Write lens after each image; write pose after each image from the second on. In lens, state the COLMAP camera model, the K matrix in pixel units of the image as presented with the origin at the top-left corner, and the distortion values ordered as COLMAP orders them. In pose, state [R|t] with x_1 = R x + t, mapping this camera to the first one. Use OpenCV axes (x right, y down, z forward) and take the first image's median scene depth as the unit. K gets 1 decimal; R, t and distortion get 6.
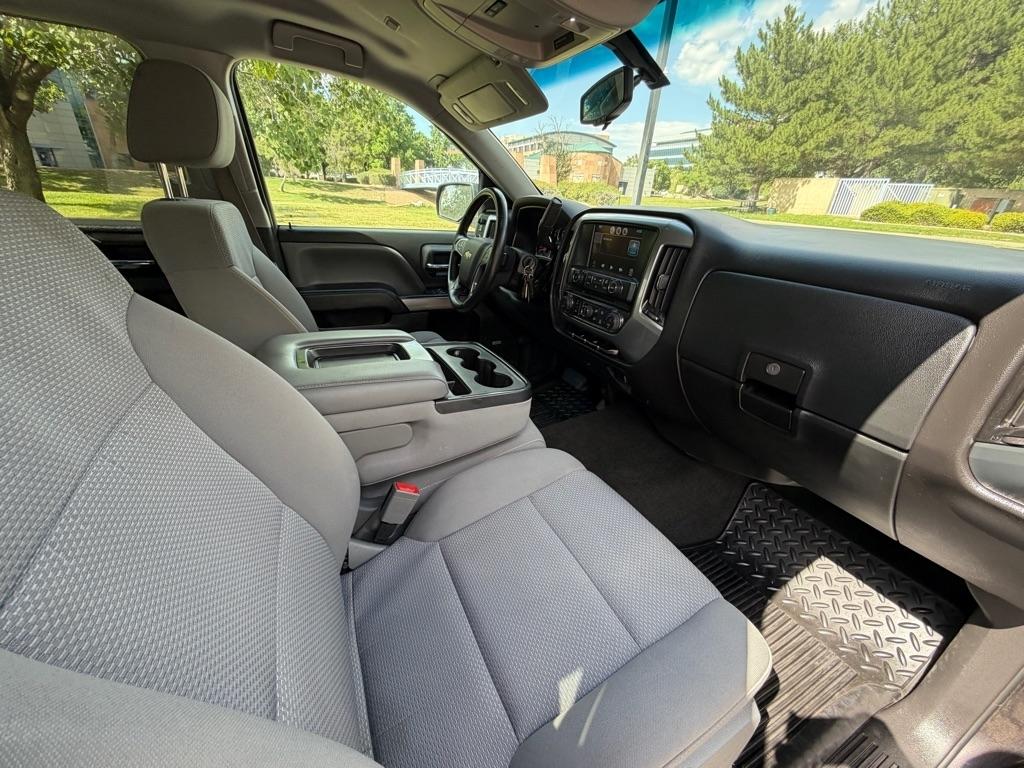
lens RADIAL K [[409.6, 0, 504.5], [0, 409.6, 382.5], [0, 0, 1]] dist [-0.000312, 0.000546]
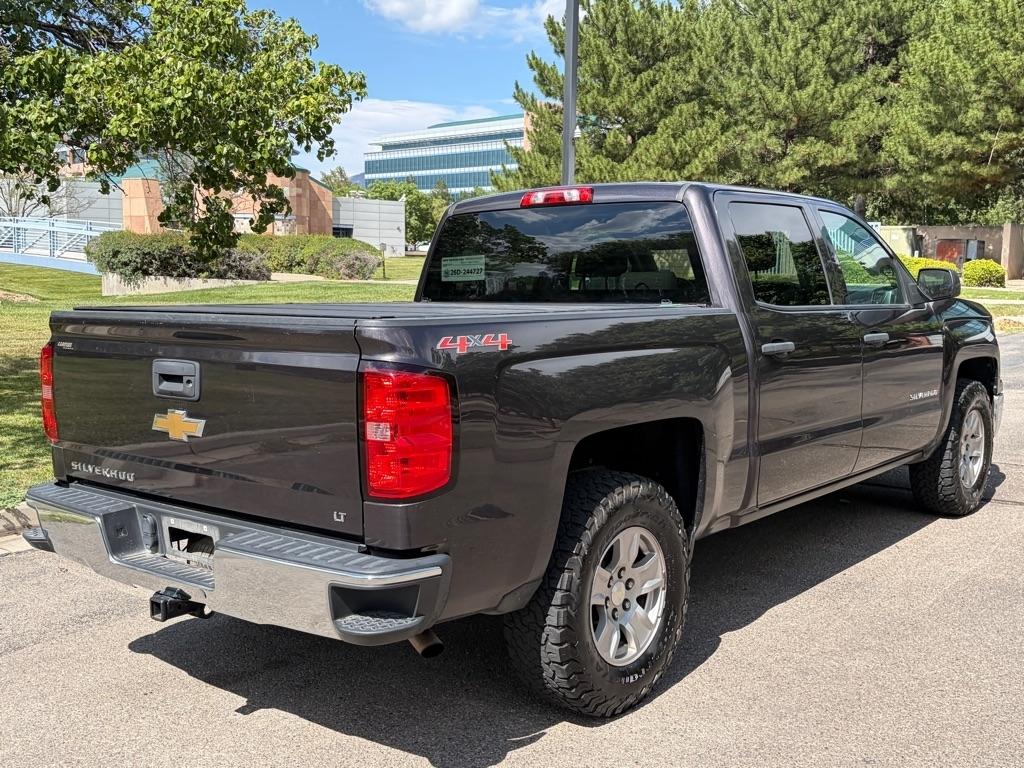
lens RADIAL K [[1082.3, 0, 512.0], [0, 1082.3, 384.0], [0, 0, 1]] dist [0.015056, -0.010313]
pose [[0.910581, -0.086563, 0.404165, -0.145413], [0.206564, 0.942263, -0.263575, 0.065427], [-0.358014, 0.323492, 0.875887, -0.161134]]
